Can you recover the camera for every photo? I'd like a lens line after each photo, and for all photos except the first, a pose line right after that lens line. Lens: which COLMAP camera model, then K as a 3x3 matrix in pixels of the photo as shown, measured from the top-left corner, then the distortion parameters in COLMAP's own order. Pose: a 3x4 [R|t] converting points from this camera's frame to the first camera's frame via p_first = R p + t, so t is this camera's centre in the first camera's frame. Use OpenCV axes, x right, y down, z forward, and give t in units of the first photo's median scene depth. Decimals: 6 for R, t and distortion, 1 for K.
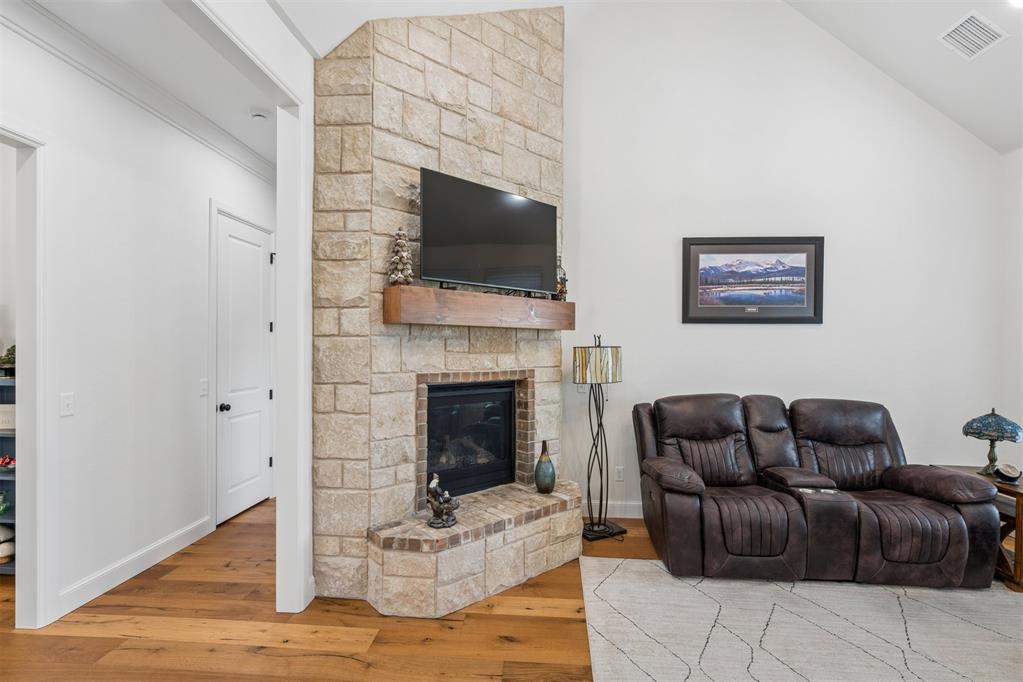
lens RADIAL K [[465.5, 0, 509.2], [0, 465.5, 348.5], [0, 0, 1]] dist [-0.004251, 0.001649]
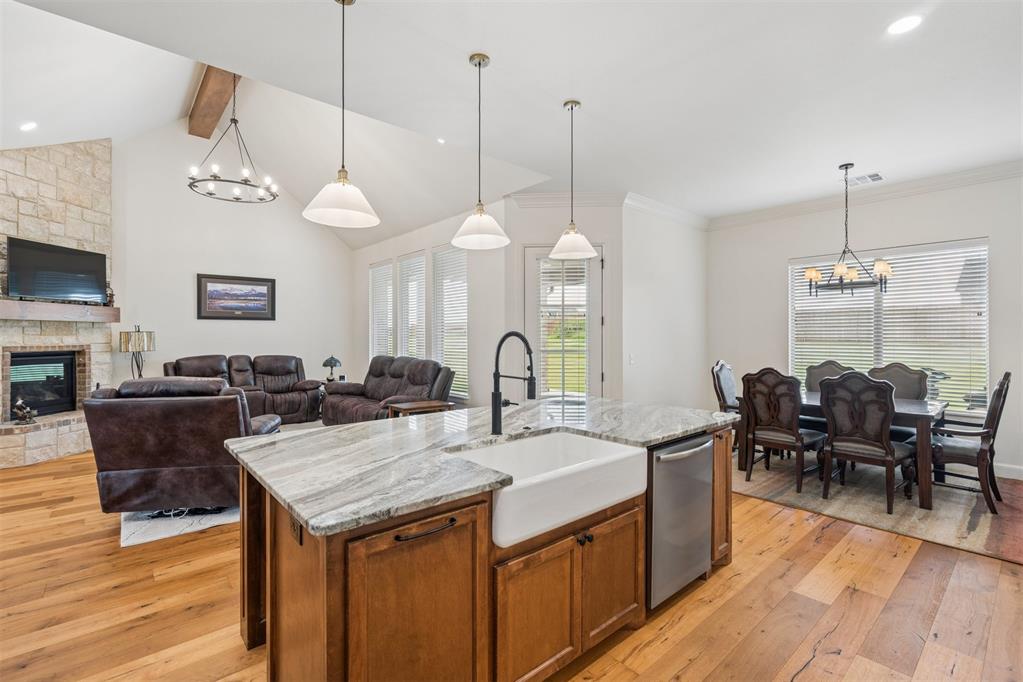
lens RADIAL K [[465.5, 0, 514.0], [0, 465.5, 334.1], [0, 0, 1]] dist [-0.004251, 0.001649]
pose [[0.707014, -0.007039, 0.707165, -0.059856], [0.010750, 0.999942, -0.000795, 0.025724], [-0.707118, 0.008164, 0.707049, -1.489751]]
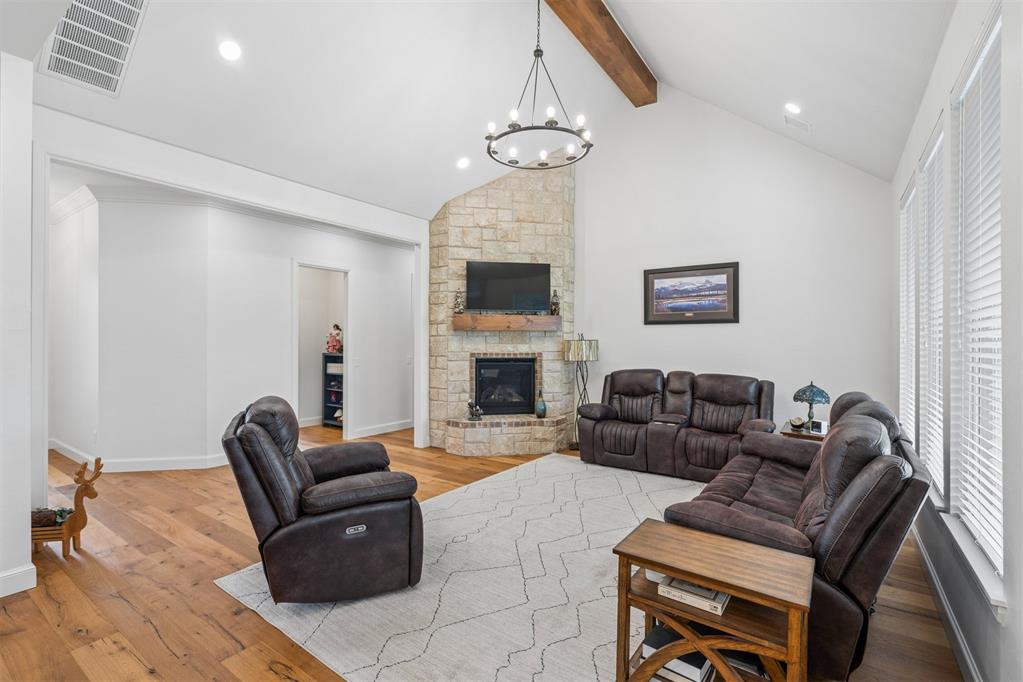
lens RADIAL K [[465.5, 0, 508.7], [0, 465.5, 339.7], [0, 0, 1]] dist [-0.004251, 0.001649]
pose [[0.853717, -0.008096, -0.520675, 0.969674], [0.000285, 0.999886, -0.015081, 0.022607], [0.520738, 0.012726, 0.853622, -0.684708]]
